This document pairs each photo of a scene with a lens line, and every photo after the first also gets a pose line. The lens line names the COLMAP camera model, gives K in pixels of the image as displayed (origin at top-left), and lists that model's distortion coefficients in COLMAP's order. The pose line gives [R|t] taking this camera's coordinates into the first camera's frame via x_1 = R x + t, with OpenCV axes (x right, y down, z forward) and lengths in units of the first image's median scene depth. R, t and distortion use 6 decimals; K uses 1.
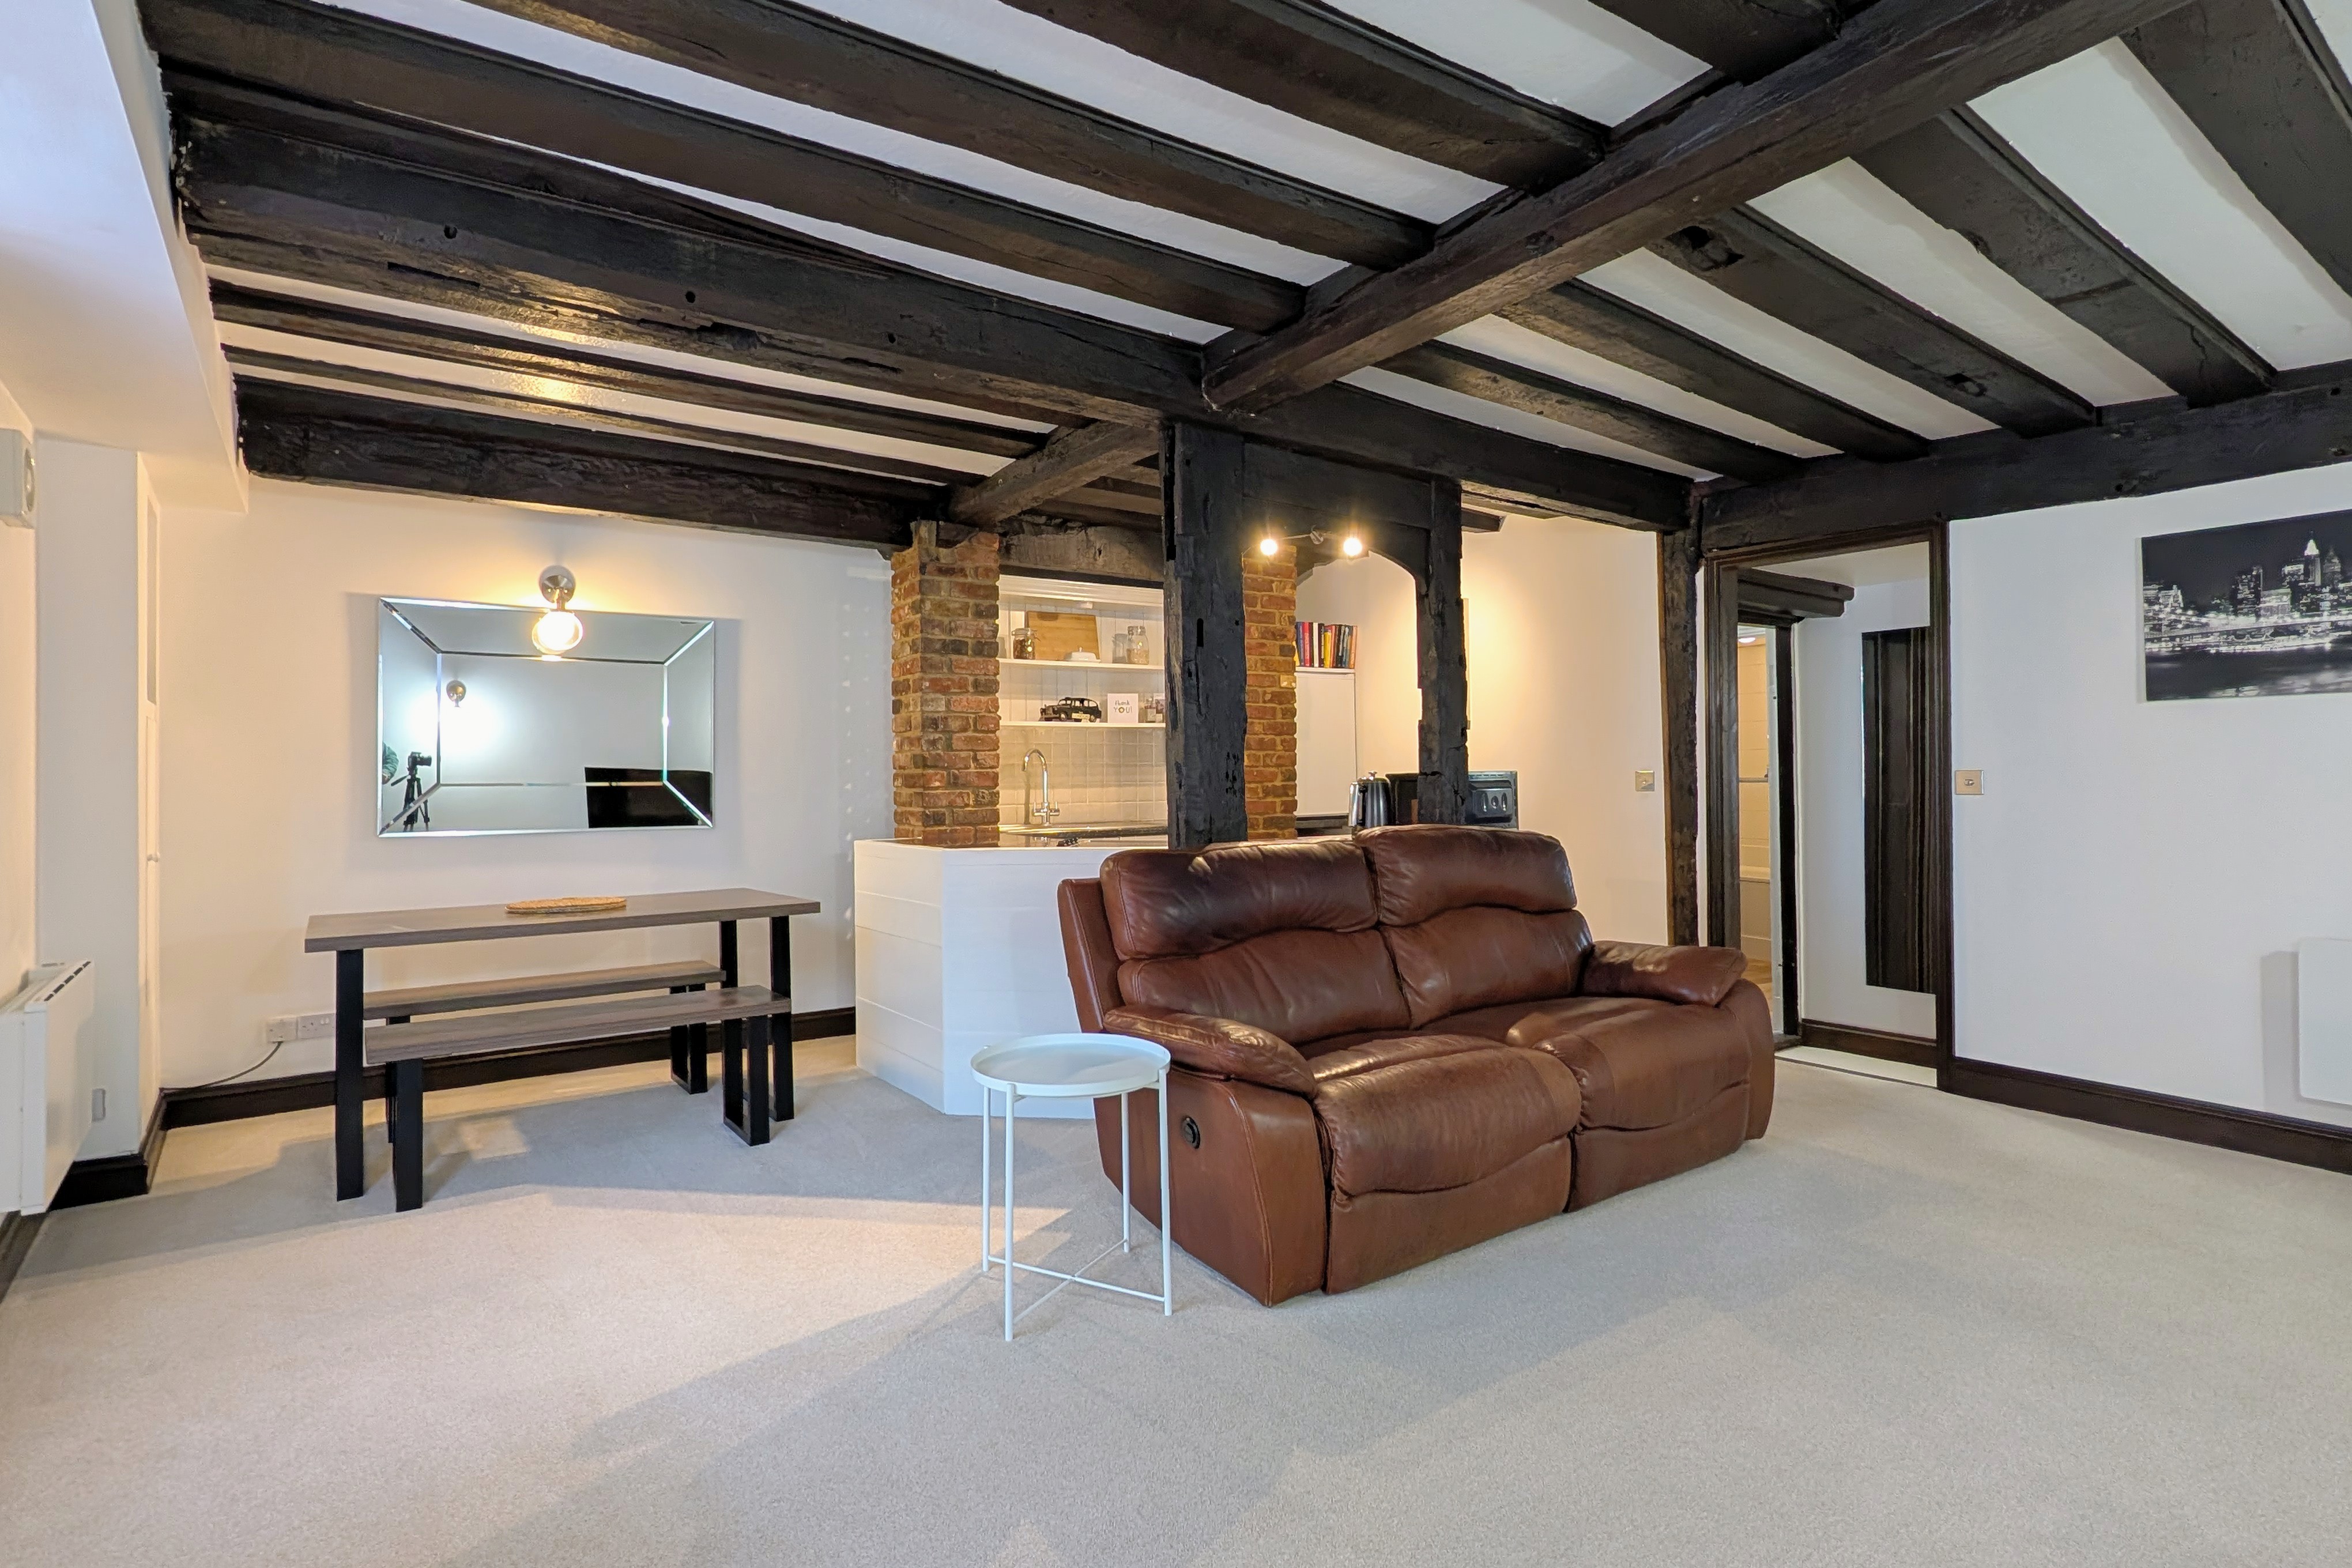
lens RADIAL K [[1123.0, 0, 1184.2], [0, 1123.0, 769.5], [0, 0, 1]] dist [0.000635, 0.000640]
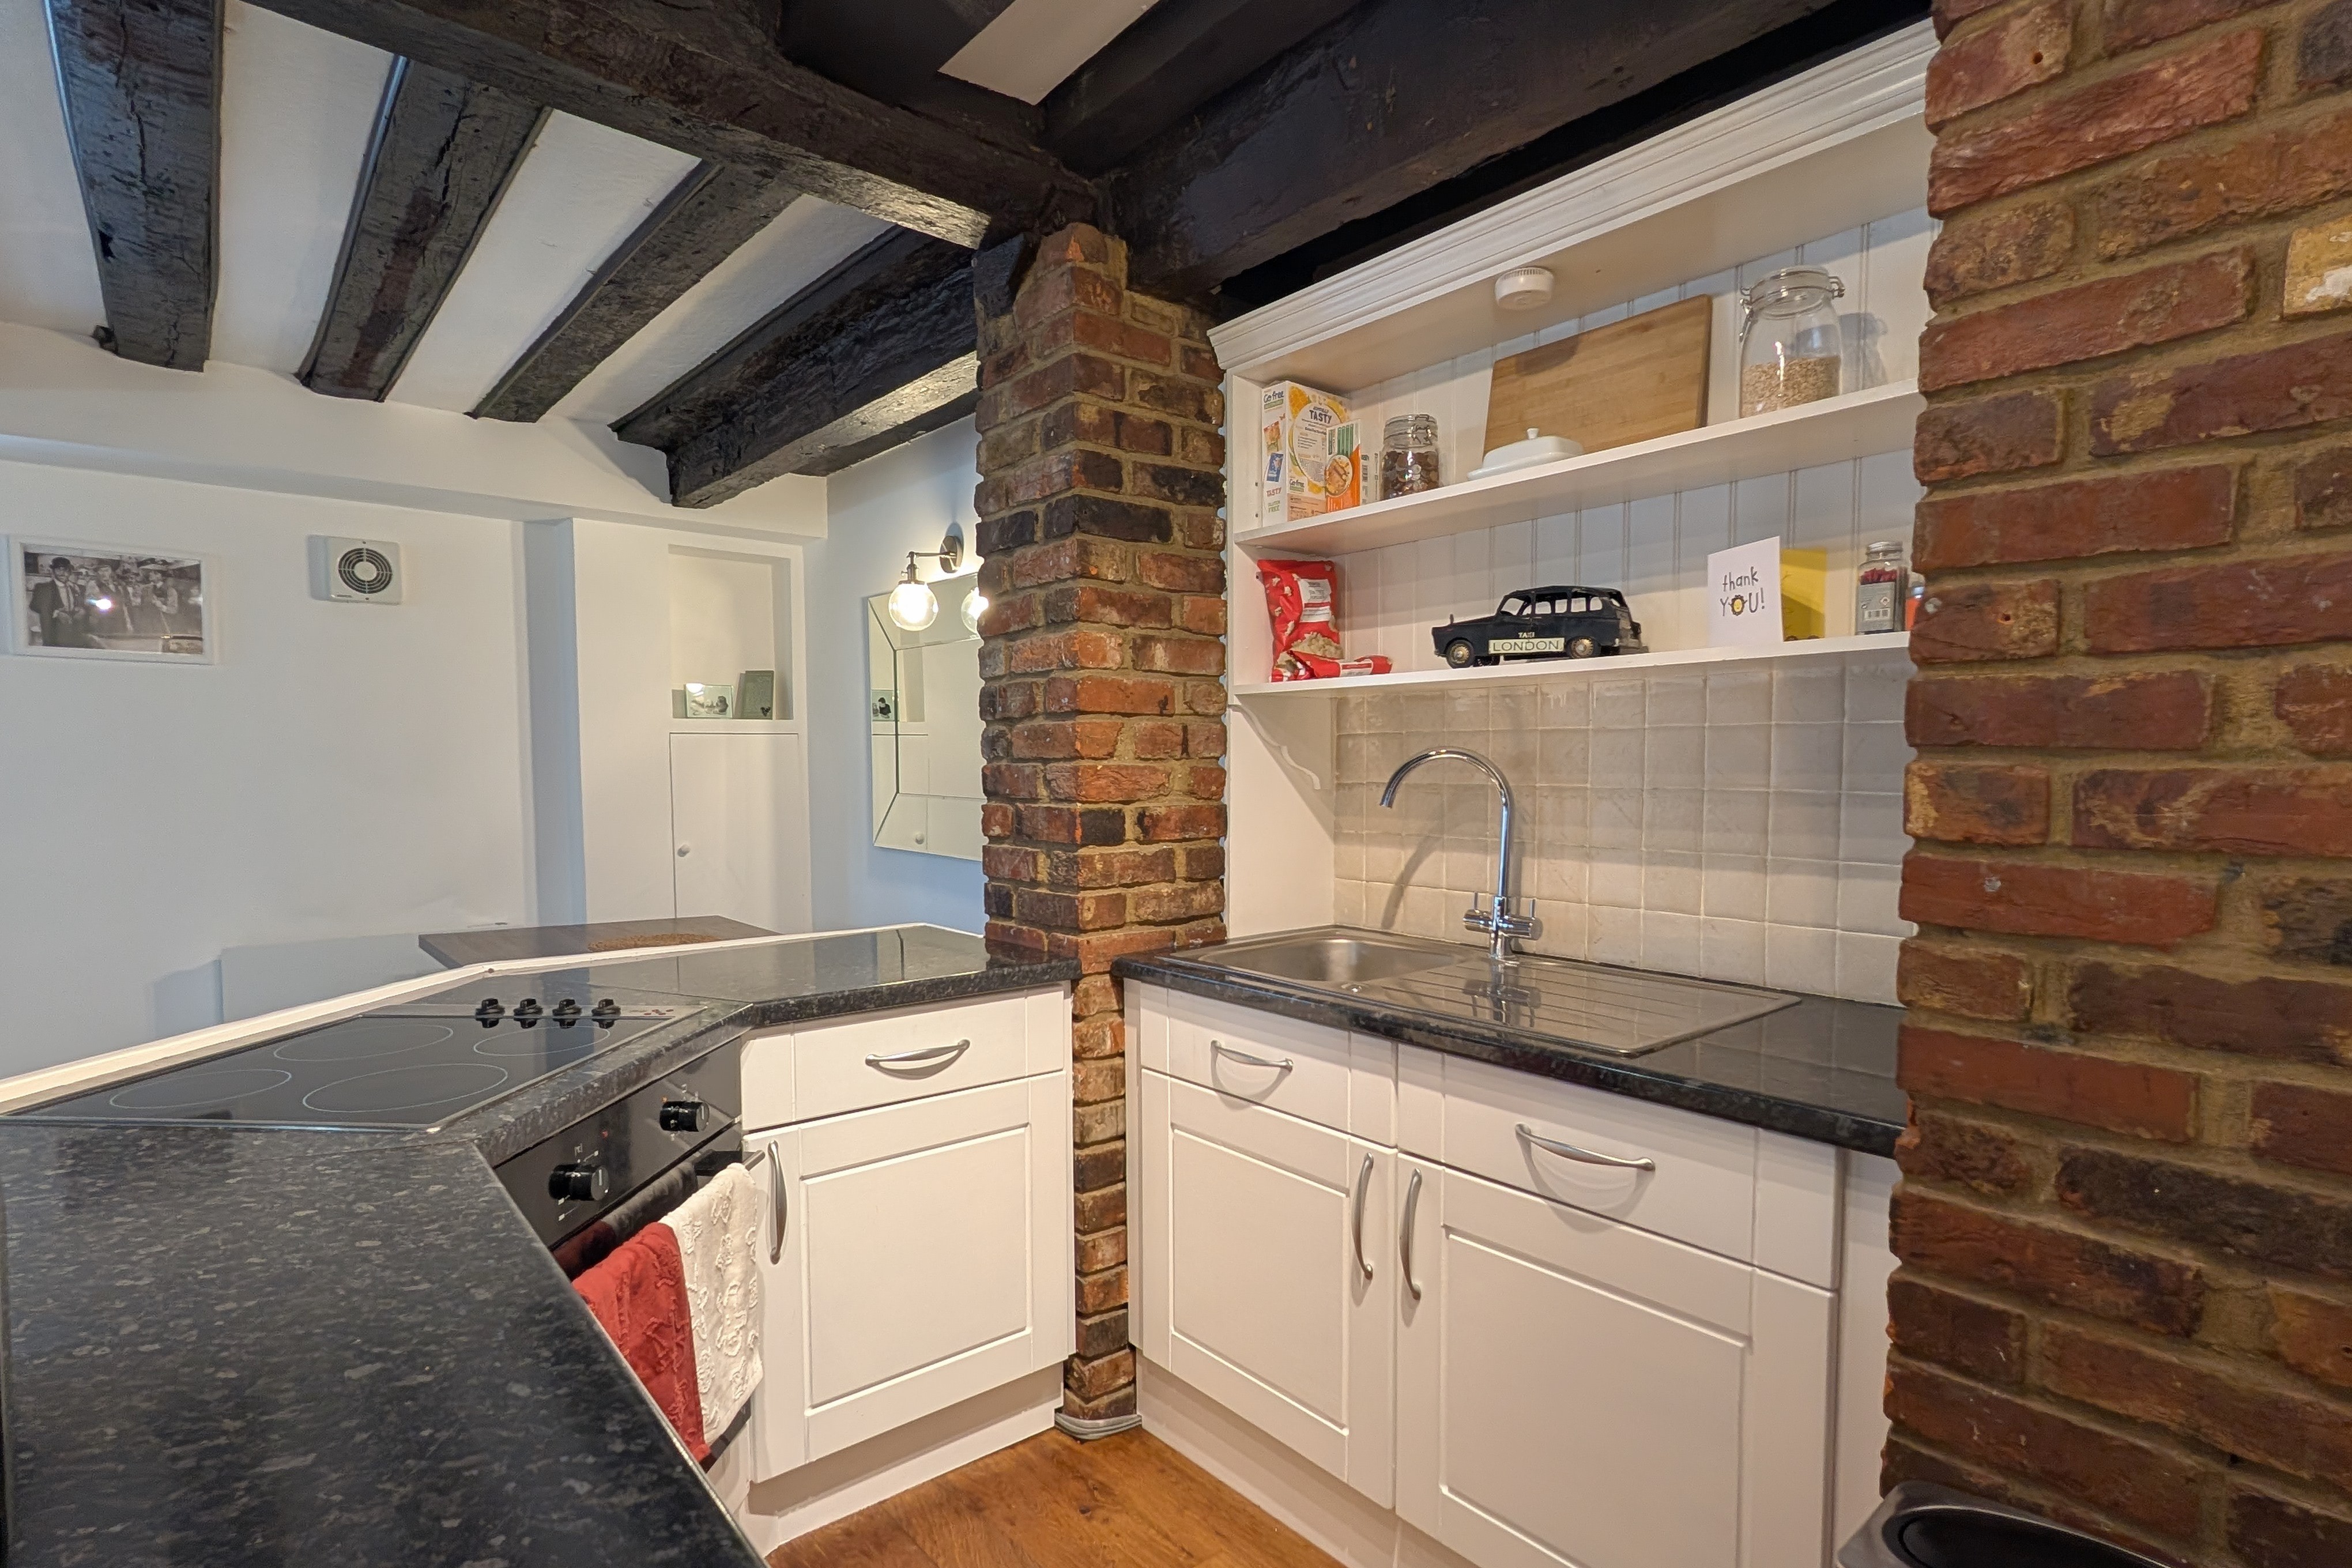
lens RADIAL K [[1123.0, 0, 1202.7], [0, 1123.0, 834.7], [0, 0, 1]] dist [0.000635, 0.000640]
pose [[0.115006, 0.073839, -0.990617, 0.259575], [0.004753, 0.997181, 0.074880, -0.020555], [0.993353, -0.013320, 0.114330, 1.019002]]
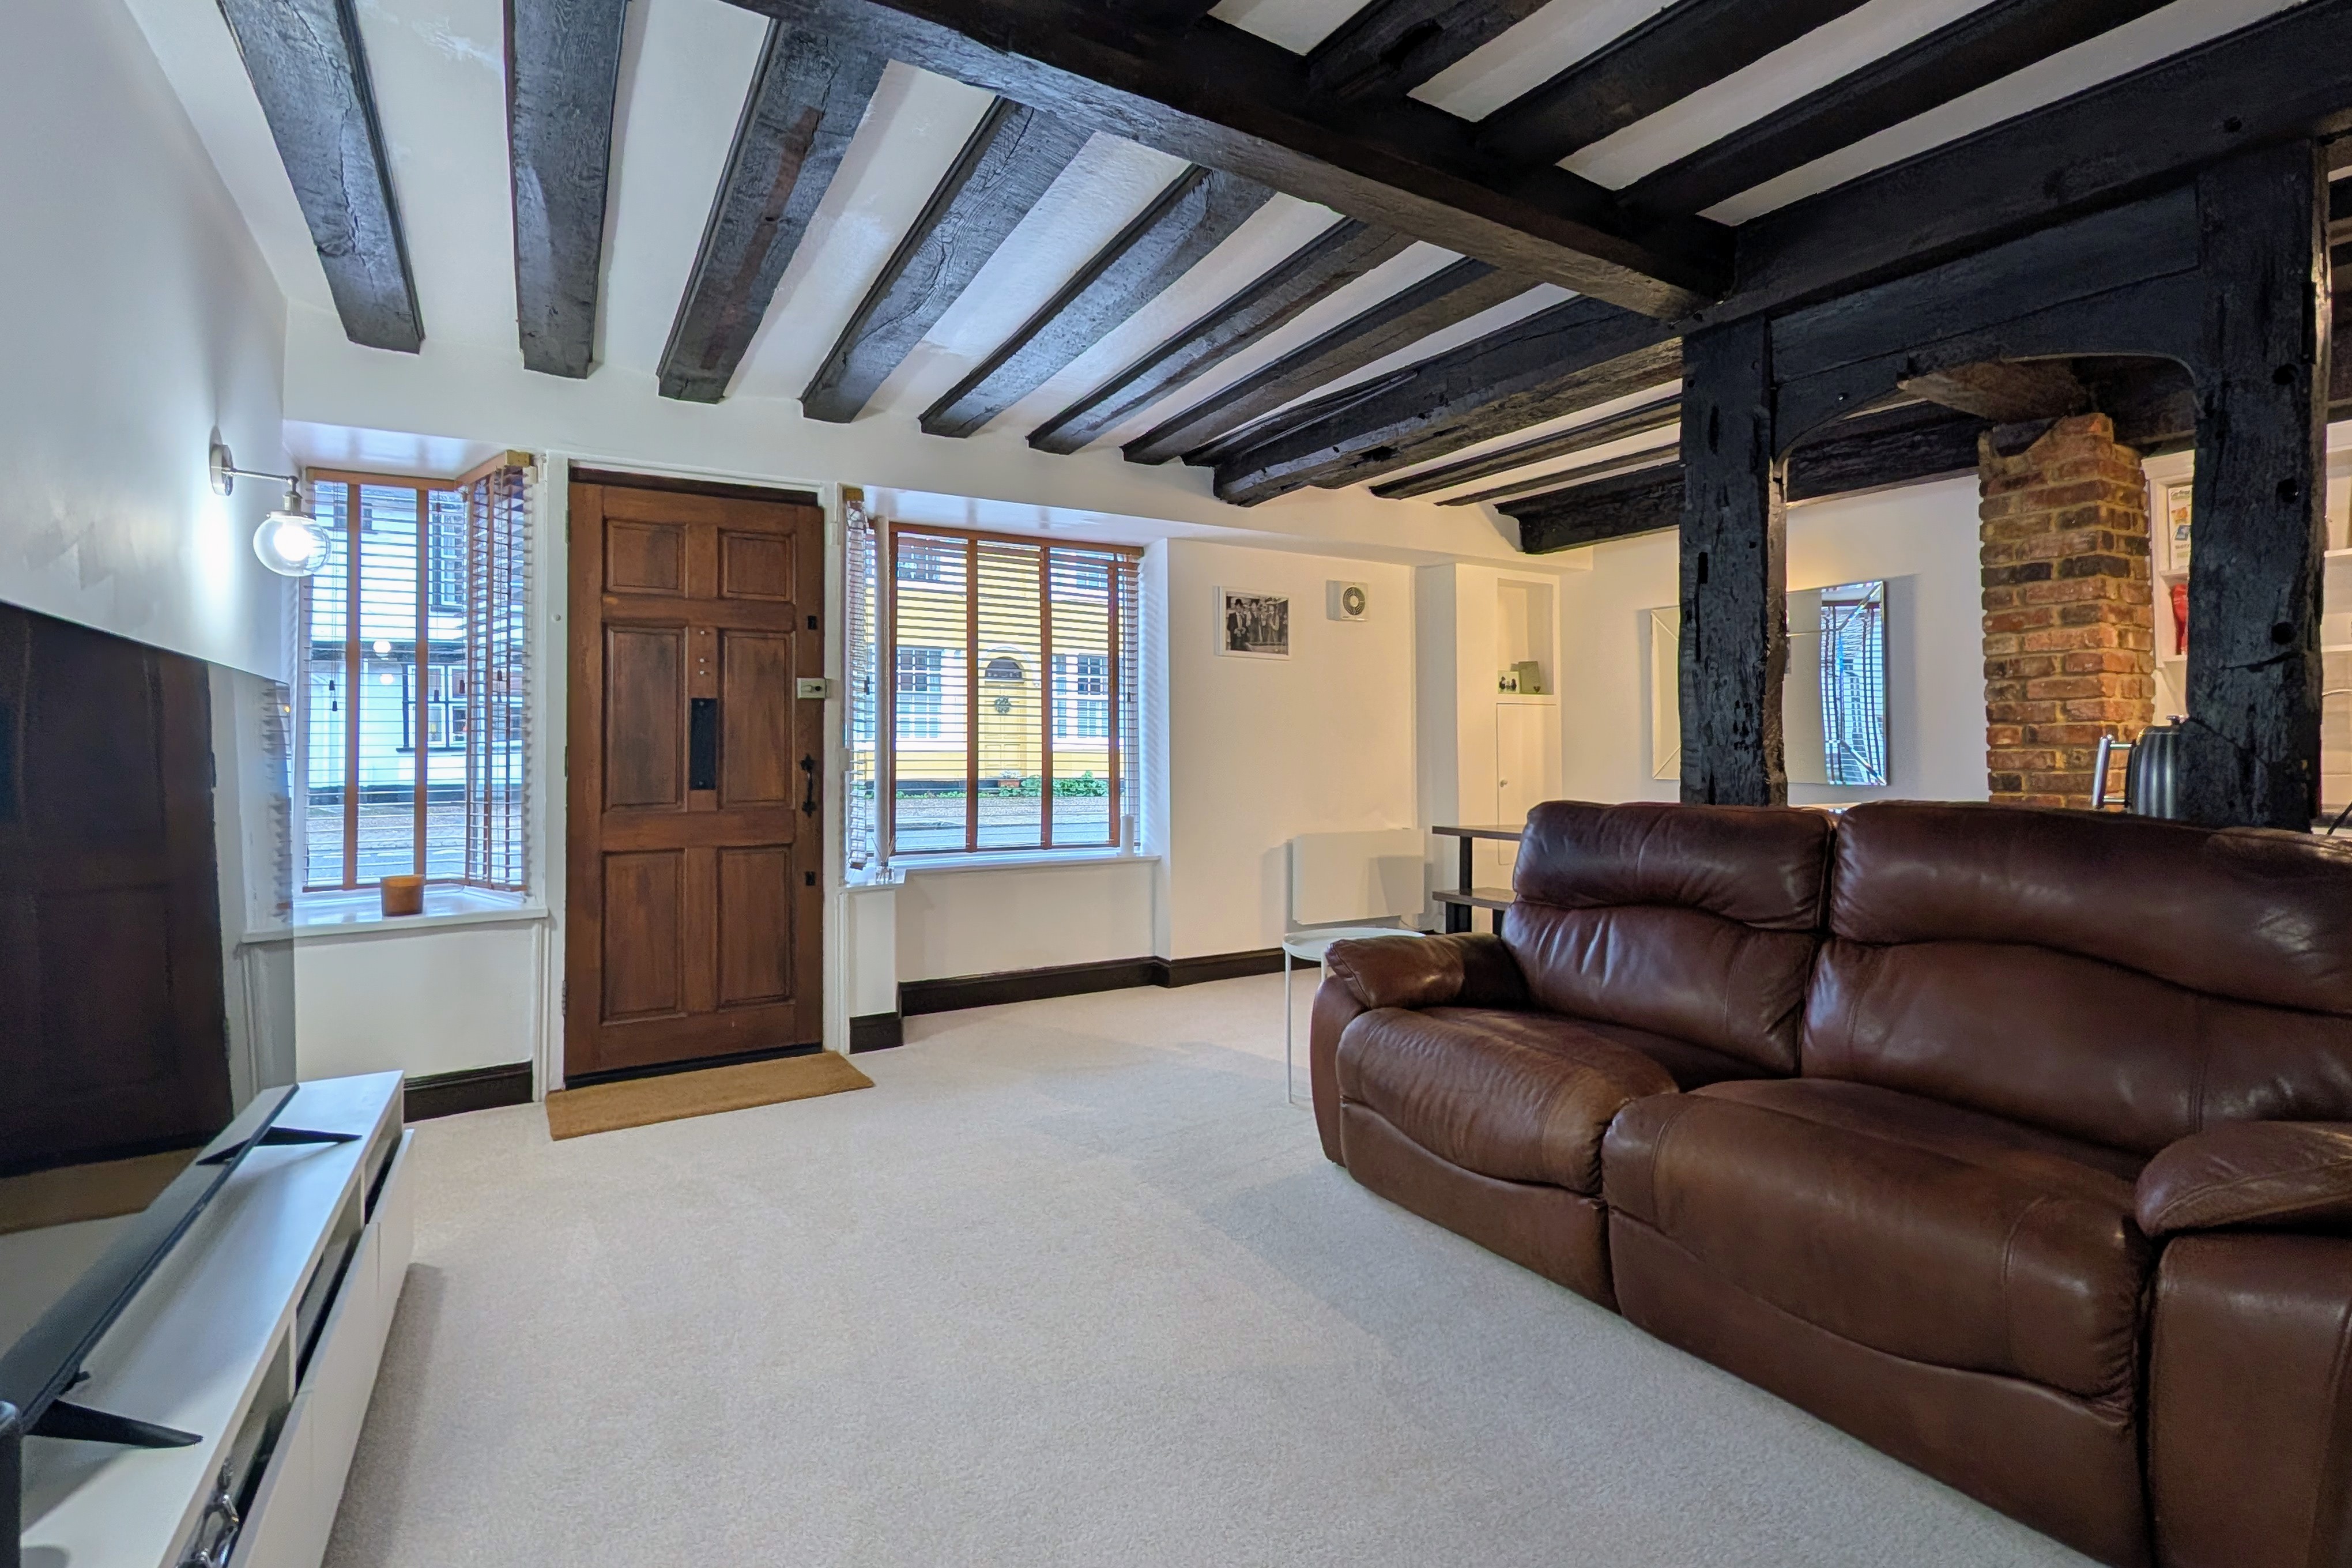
lens RADIAL K [[1123.0, 0, 1197.7], [0, 1123.0, 732.0], [0, 0, 1]] dist [0.000635, 0.000640]
pose [[-0.032157, -0.015704, -0.999359, 0.623250], [0.010584, 0.999815, -0.016052, 0.012681], [0.999427, -0.011093, -0.031985, 0.422886]]
